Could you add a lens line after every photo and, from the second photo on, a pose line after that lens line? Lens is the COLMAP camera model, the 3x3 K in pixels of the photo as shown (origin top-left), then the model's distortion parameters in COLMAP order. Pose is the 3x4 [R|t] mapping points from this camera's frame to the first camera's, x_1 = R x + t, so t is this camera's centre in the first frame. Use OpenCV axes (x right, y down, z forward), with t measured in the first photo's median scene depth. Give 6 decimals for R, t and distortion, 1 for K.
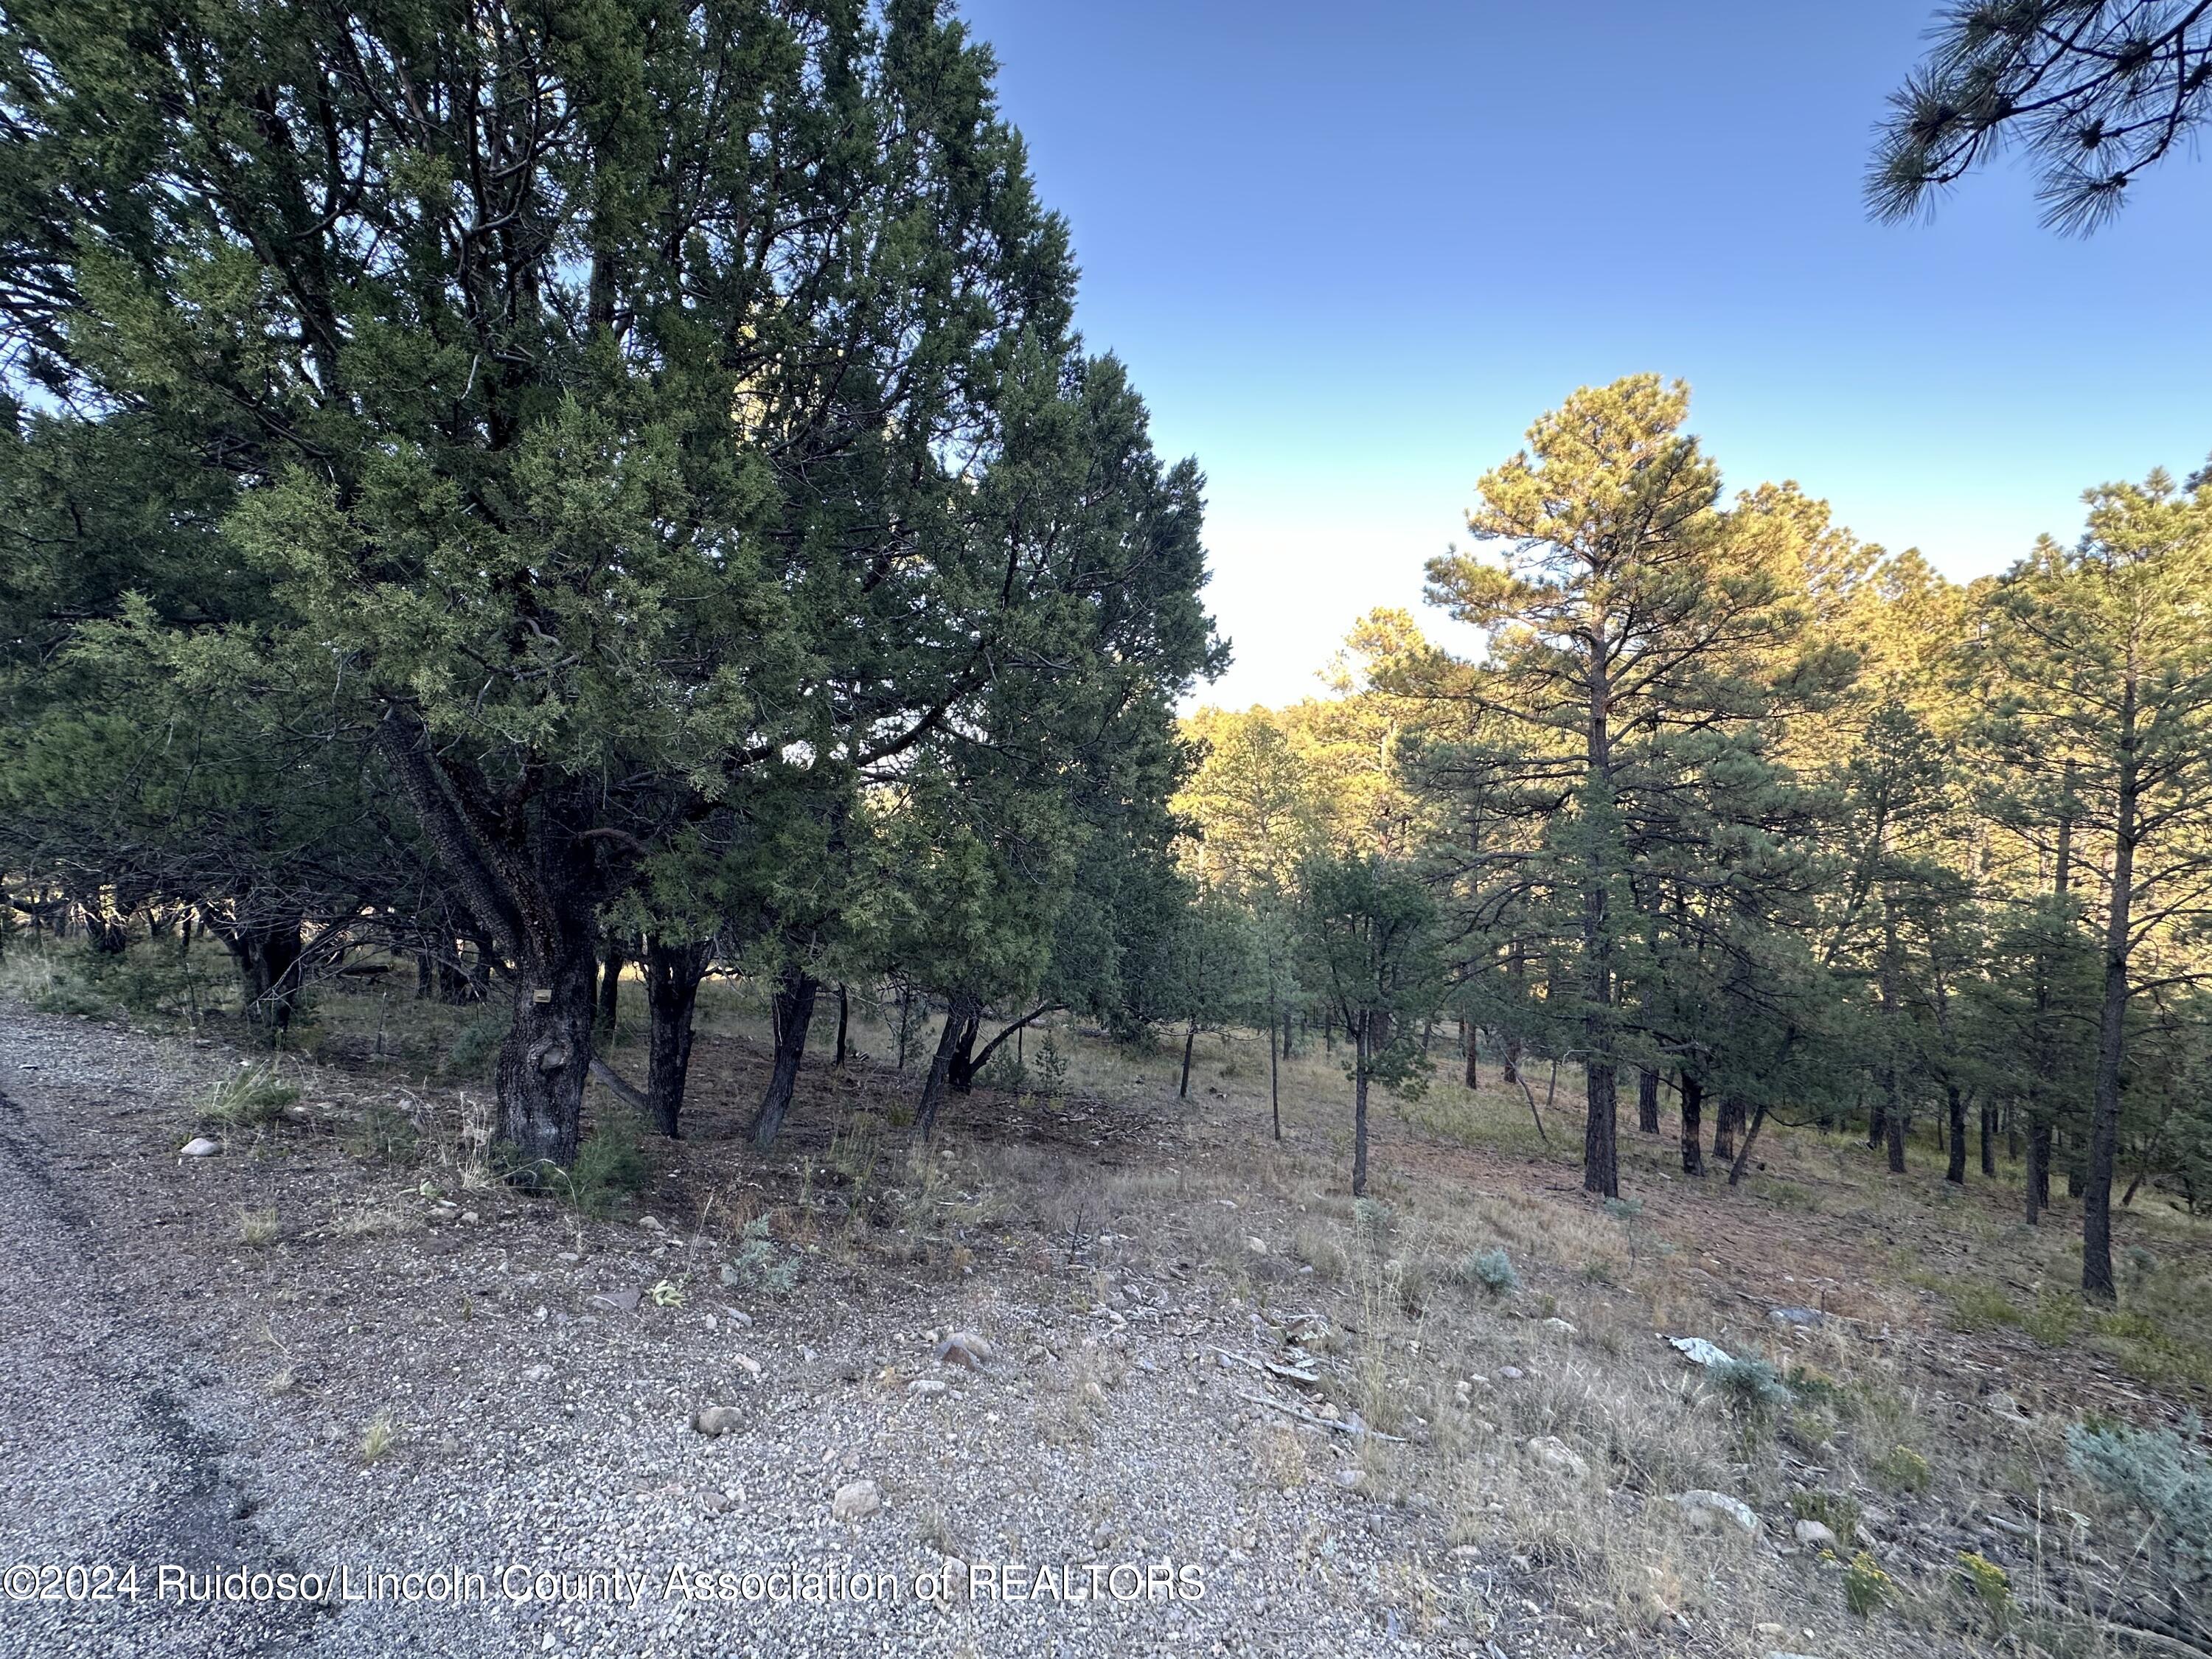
lens RADIAL K [[876.7, 0, 1104.6], [0, 876.7, 833.7], [0, 0, 1]] dist [-0.003774, 0.001016]
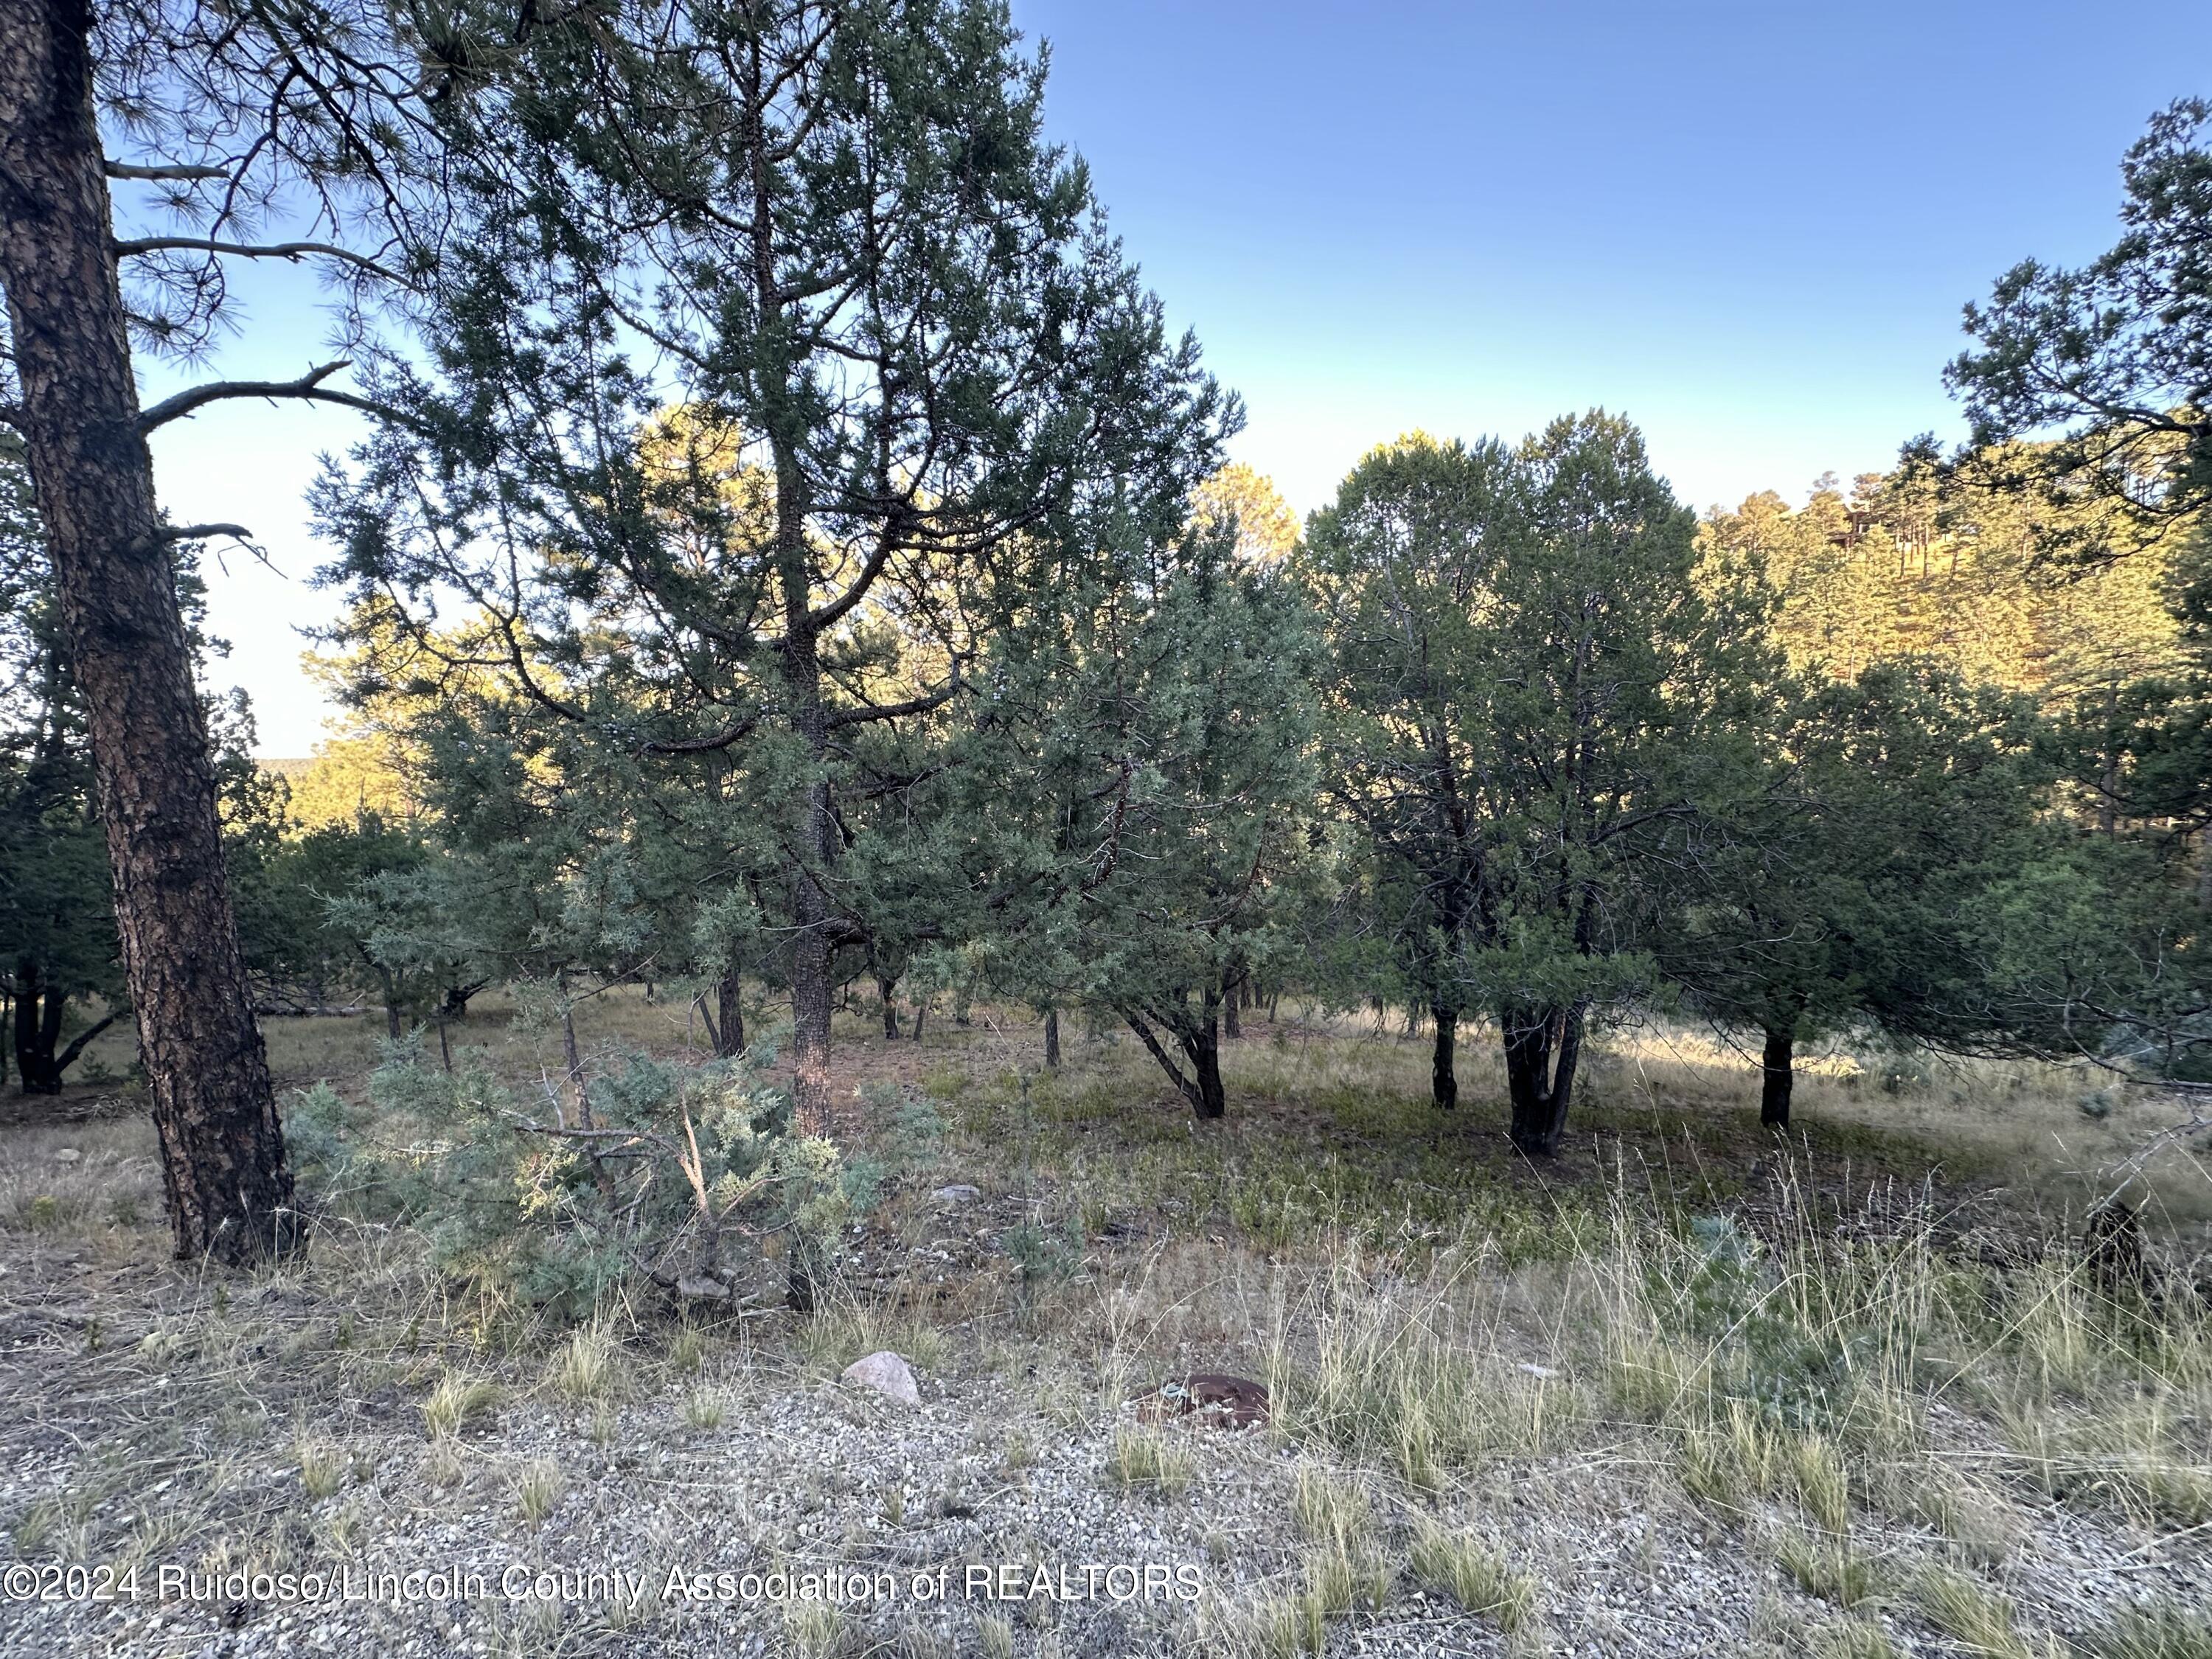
lens RADIAL K [[876.7, 0, 1104.1], [0, 876.7, 827.6], [0, 0, 1]] dist [-0.003774, 0.001016]
pose [[0.896443, -0.076225, 0.436555, 0.536235], [0.054992, 0.996616, 0.061092, 0.022743], [-0.439735, -0.030758, 0.897601, -0.362258]]
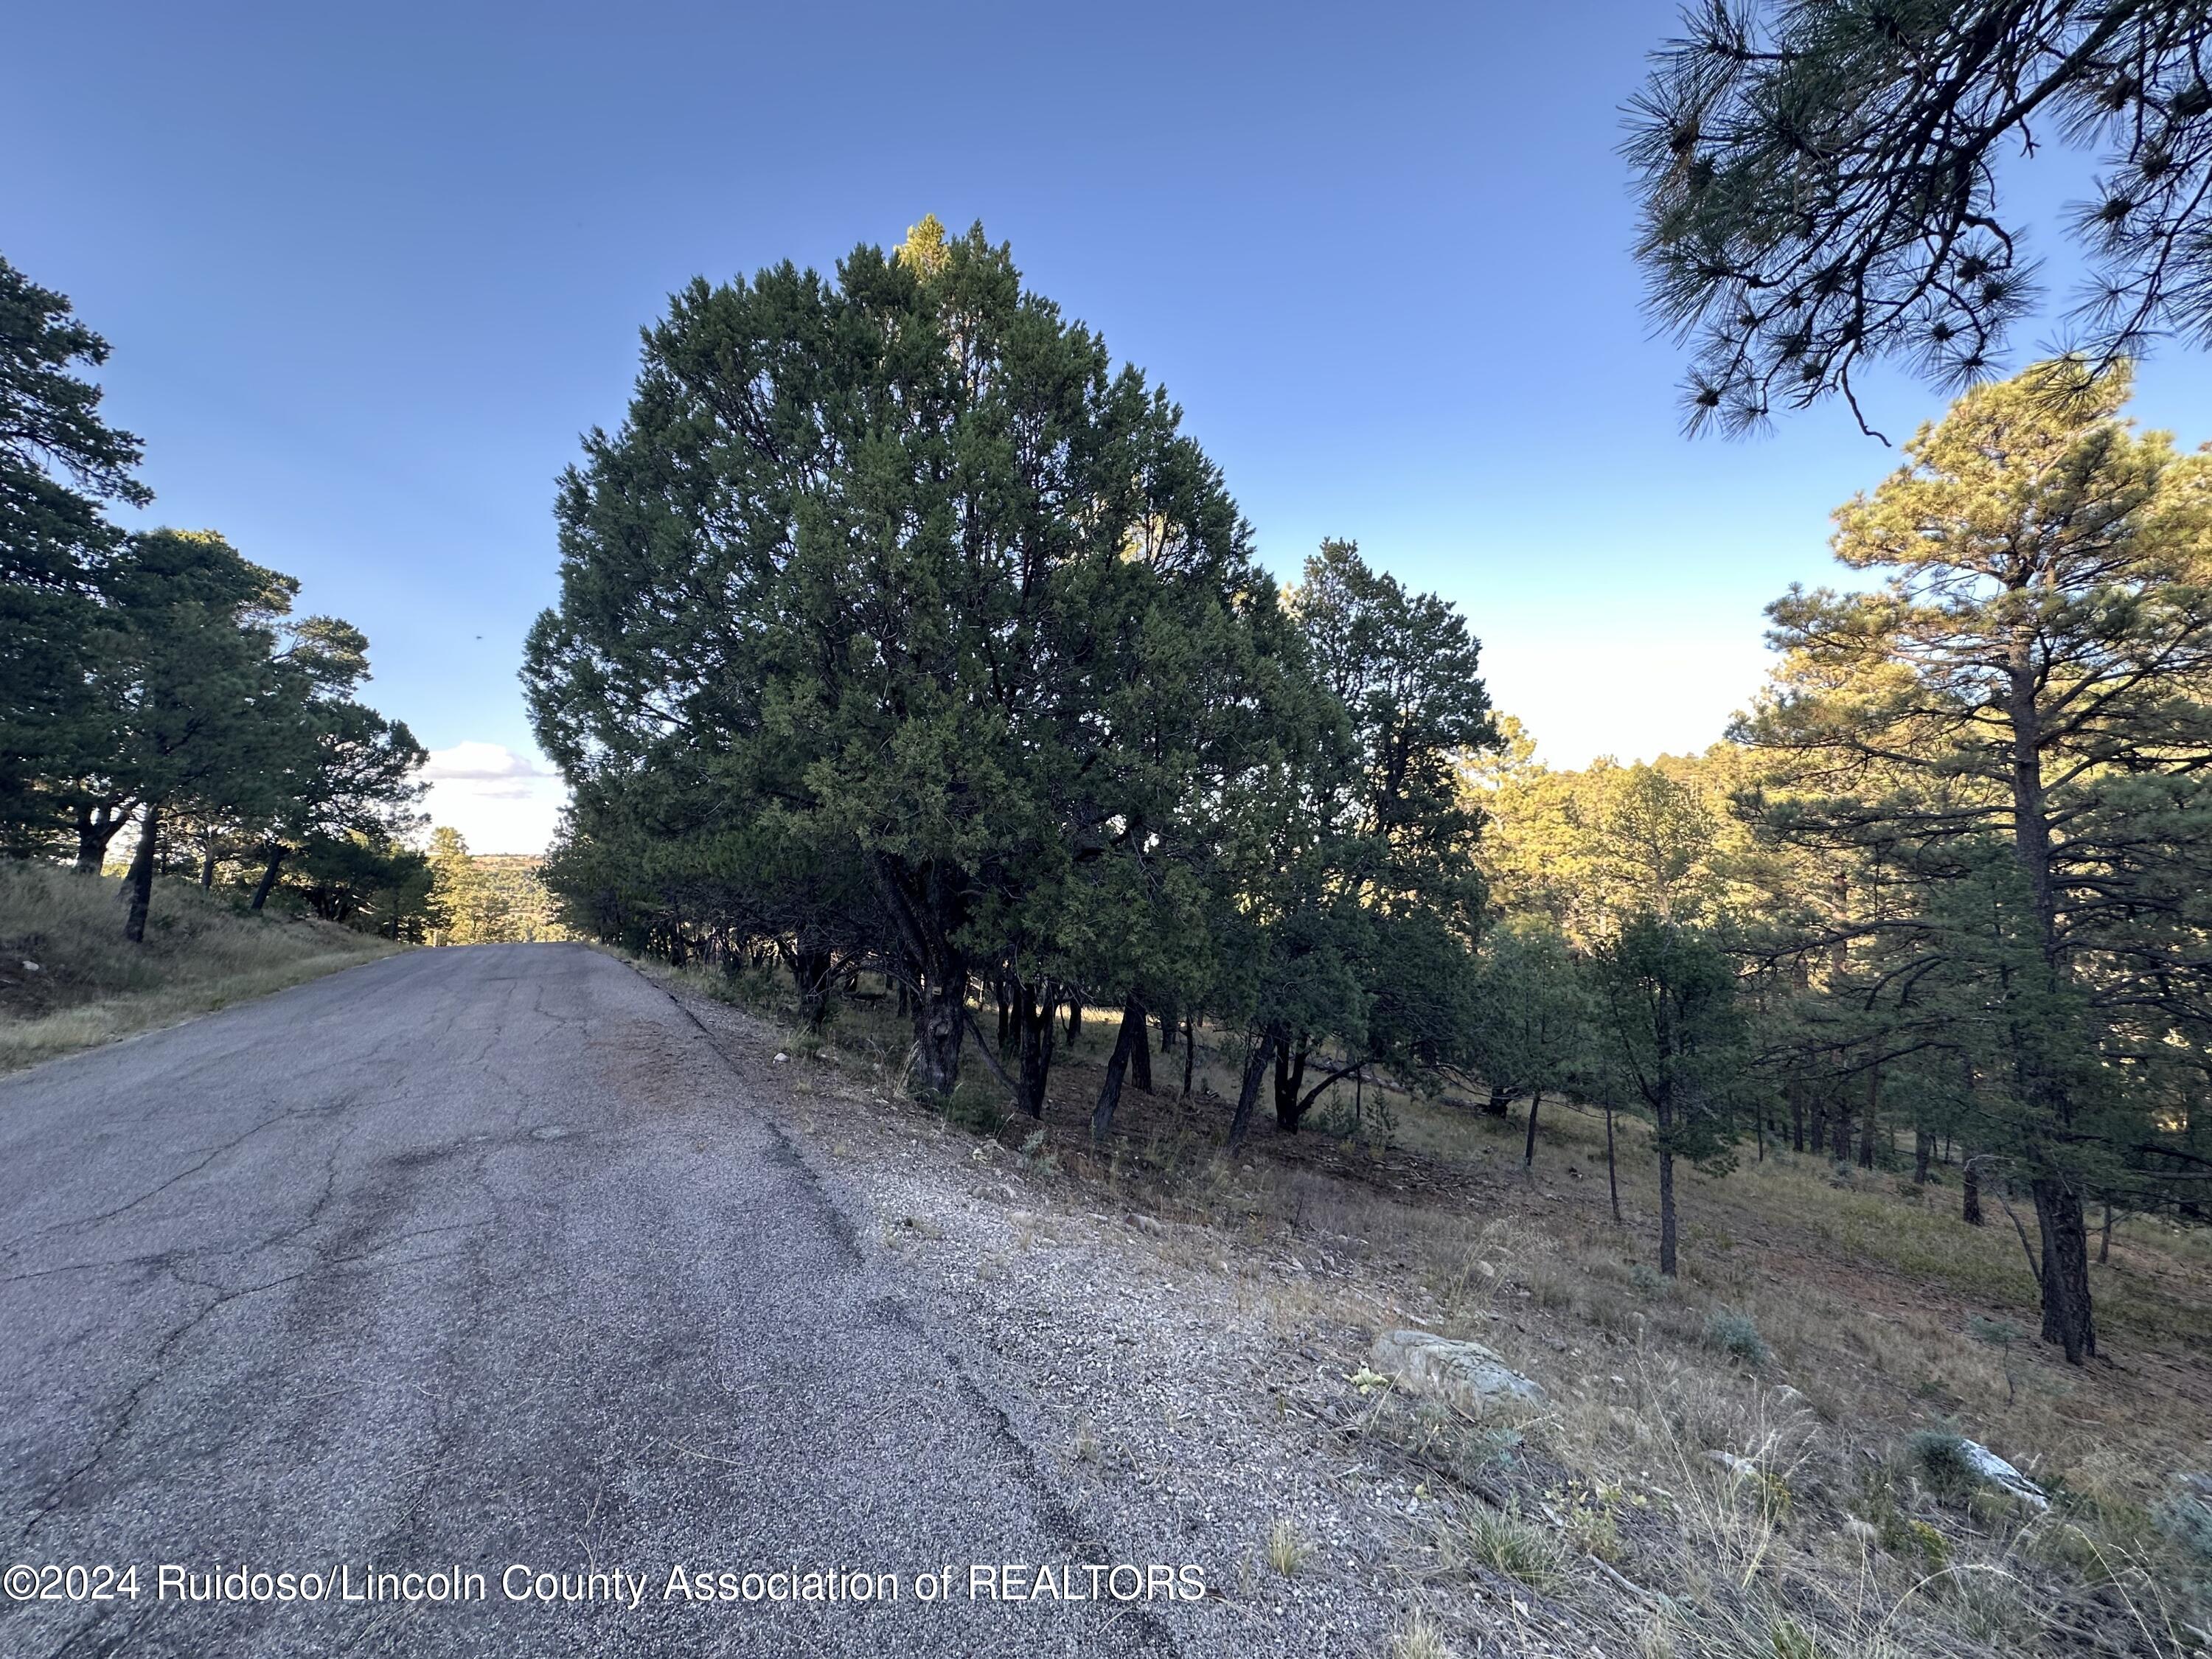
lens RADIAL K [[876.7, 0, 1103.7], [0, 876.7, 828.3], [0, 0, 1]] dist [-0.003774, 0.001016]
pose [[0.901476, -0.029047, -0.431854, 0.133529], [-0.004797, 0.997014, -0.077073, 0.001455], [0.432803, 0.071552, 0.898644, -0.137169]]
